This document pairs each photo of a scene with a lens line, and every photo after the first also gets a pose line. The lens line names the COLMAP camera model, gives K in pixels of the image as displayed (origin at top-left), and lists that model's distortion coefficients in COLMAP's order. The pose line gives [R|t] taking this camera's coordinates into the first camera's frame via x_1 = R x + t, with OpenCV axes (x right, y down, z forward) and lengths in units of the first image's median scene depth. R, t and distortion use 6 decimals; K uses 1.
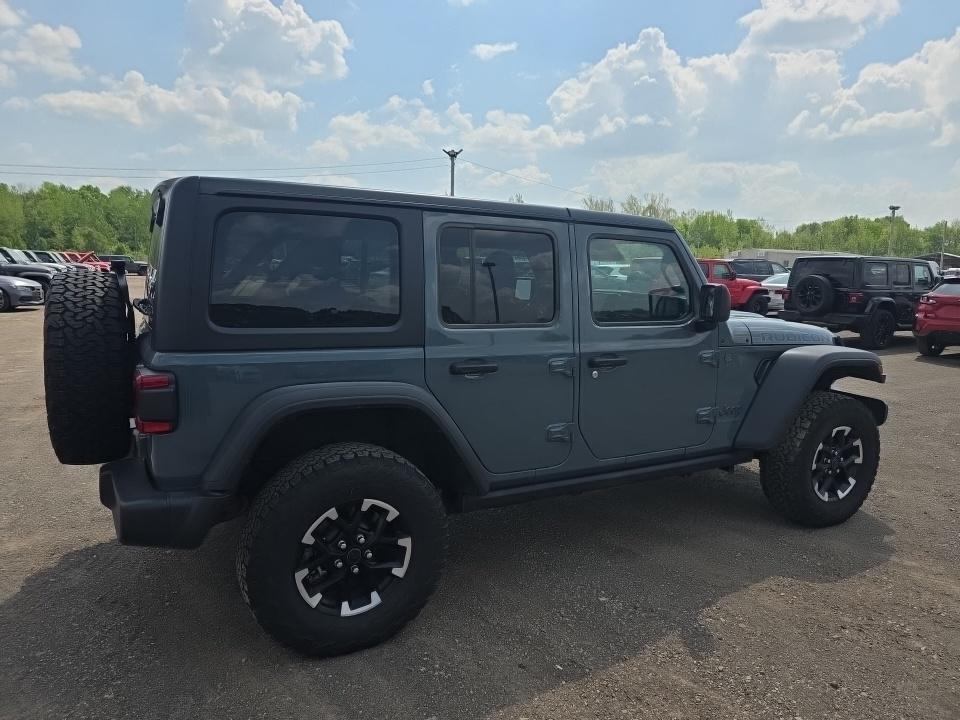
lens RADIAL K [[637.5, 0, 482.1], [0, 637.5, 363.3], [0, 0, 1]] dist [0.048900, -0.031856]
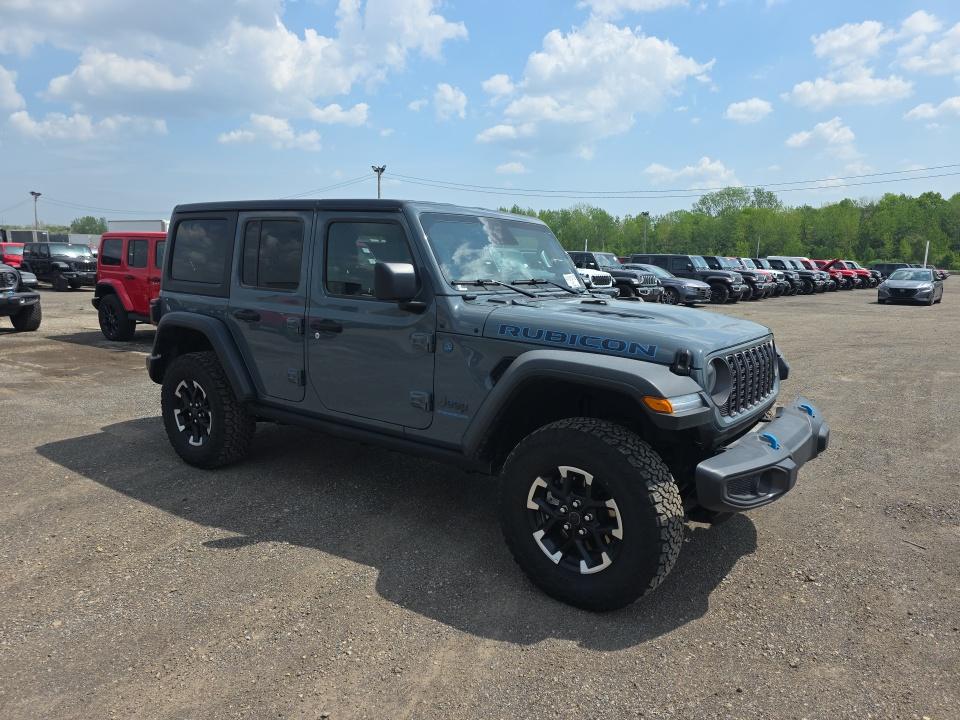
lens RADIAL K [[637.5, 0, 482.1], [0, 637.5, 363.3], [0, 0, 1]] dist [0.048900, -0.031856]
pose [[0.437965, 0.130151, -0.889521, 1.235061], [-0.142194, 0.987038, 0.074408, -0.058424], [0.887675, 0.093897, 0.450795, 0.637210]]
